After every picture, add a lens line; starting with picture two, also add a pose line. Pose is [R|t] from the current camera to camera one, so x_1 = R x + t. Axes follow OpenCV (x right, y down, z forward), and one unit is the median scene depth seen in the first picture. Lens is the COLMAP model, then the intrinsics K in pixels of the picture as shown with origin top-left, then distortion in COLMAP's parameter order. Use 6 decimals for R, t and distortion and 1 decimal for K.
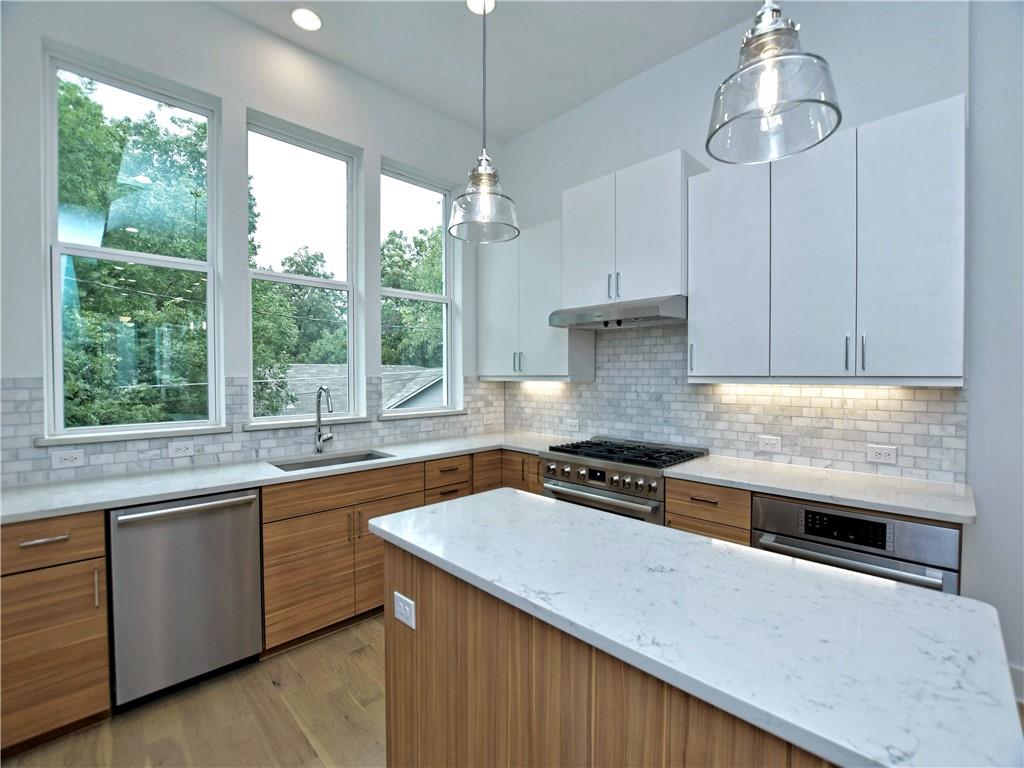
lens RADIAL K [[449.5, 0, 516.0], [0, 449.5, 384.9], [0, 0, 1]] dist [-0.030074, 0.000620]
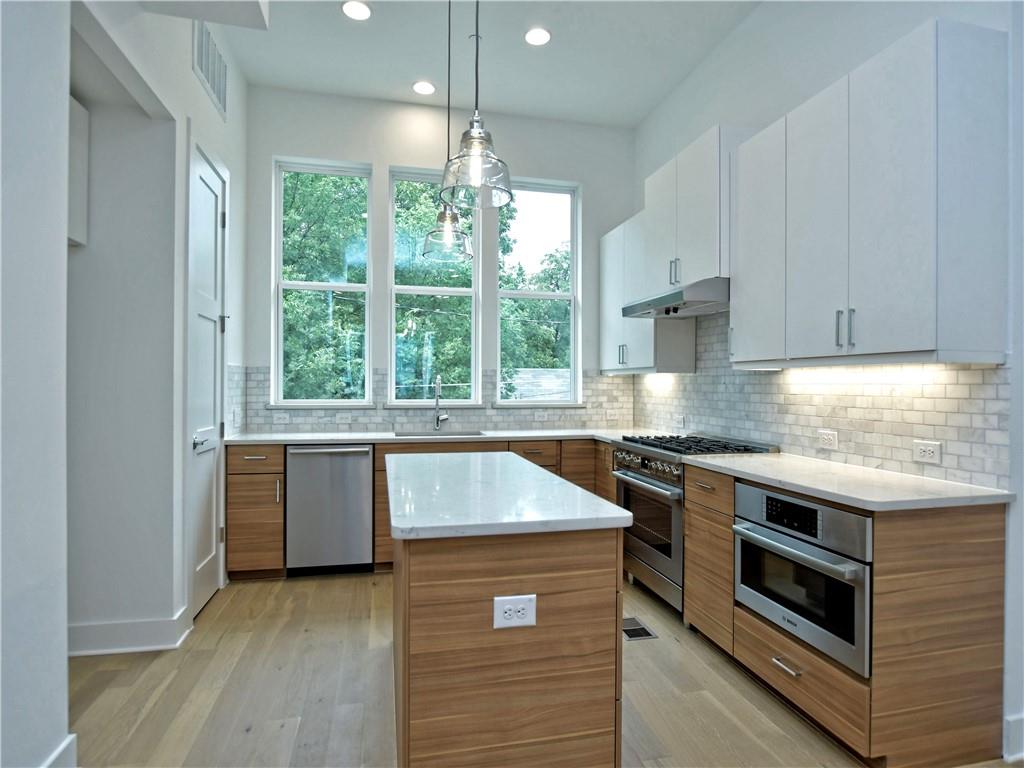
lens RADIAL K [[559.5, 0, 513.2], [0, 559.5, 384.6], [0, 0, 1]] dist [-0.021464, 0.001852]
pose [[0.851214, 0.006047, -0.524784, 0.569604], [-0.017533, 0.999703, -0.016920, 0.051151], [0.524525, 0.023604, 0.851068, -0.216875]]
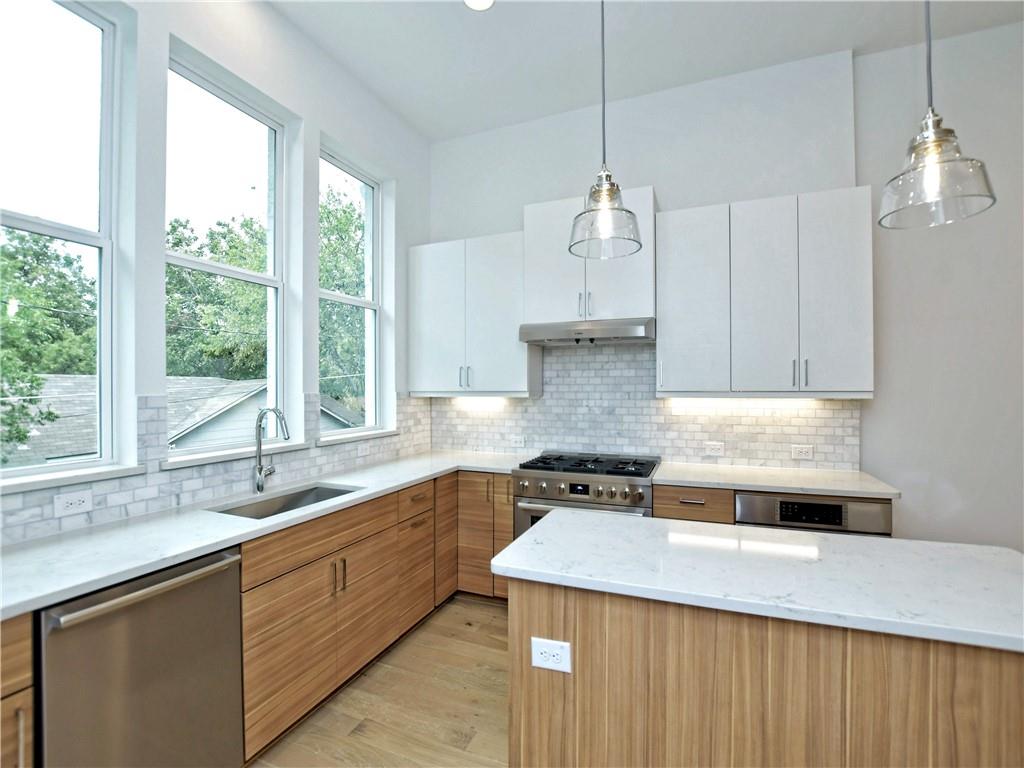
lens RADIAL K [[461.8, 0, 517.3], [0, 461.8, 388.4], [0, 0, 1]] dist [-0.028925, 0.001056]
pose [[0.919607, -0.002856, 0.392829, -0.351906], [0.011457, 0.999743, -0.019551, -0.008194], [-0.392672, 0.022479, 0.919404, 0.085492]]
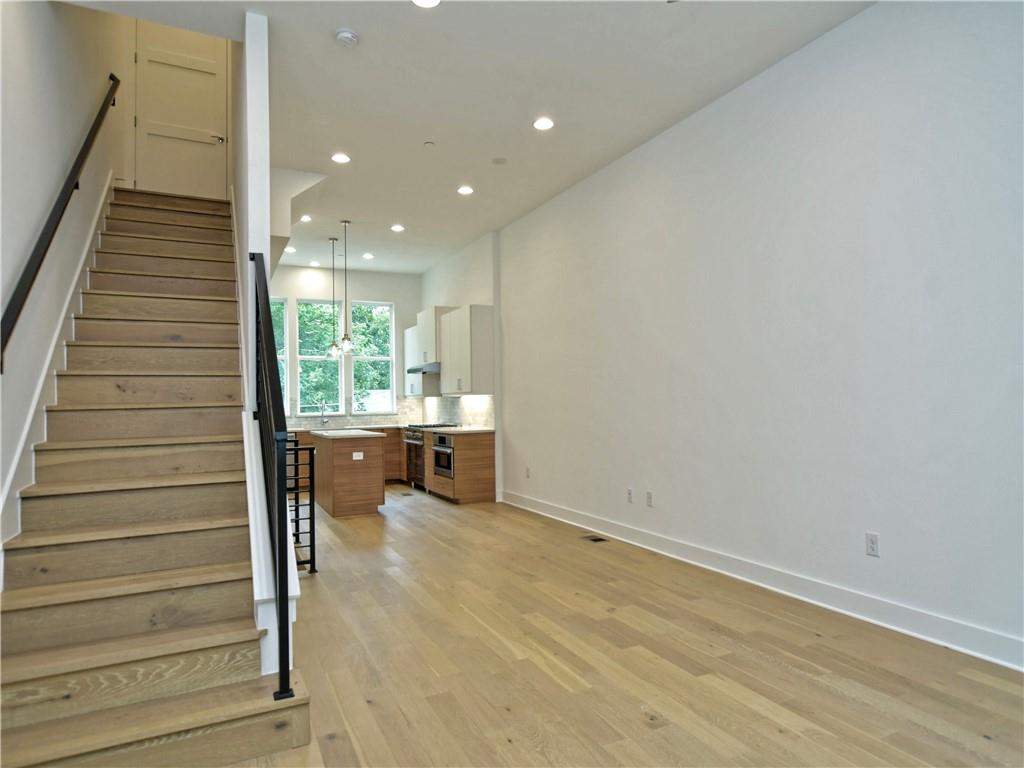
lens RADIAL K [[613.7, 0, 512.0], [0, 613.7, 384.0], [0, 0, 1]] dist [-0.002471, -0.000103]
pose [[0.947513, -0.025474, -0.318700, 1.758424], [0.010921, 0.998818, -0.047366, 0.089024], [0.319530, 0.041399, 0.946671, -2.039169]]
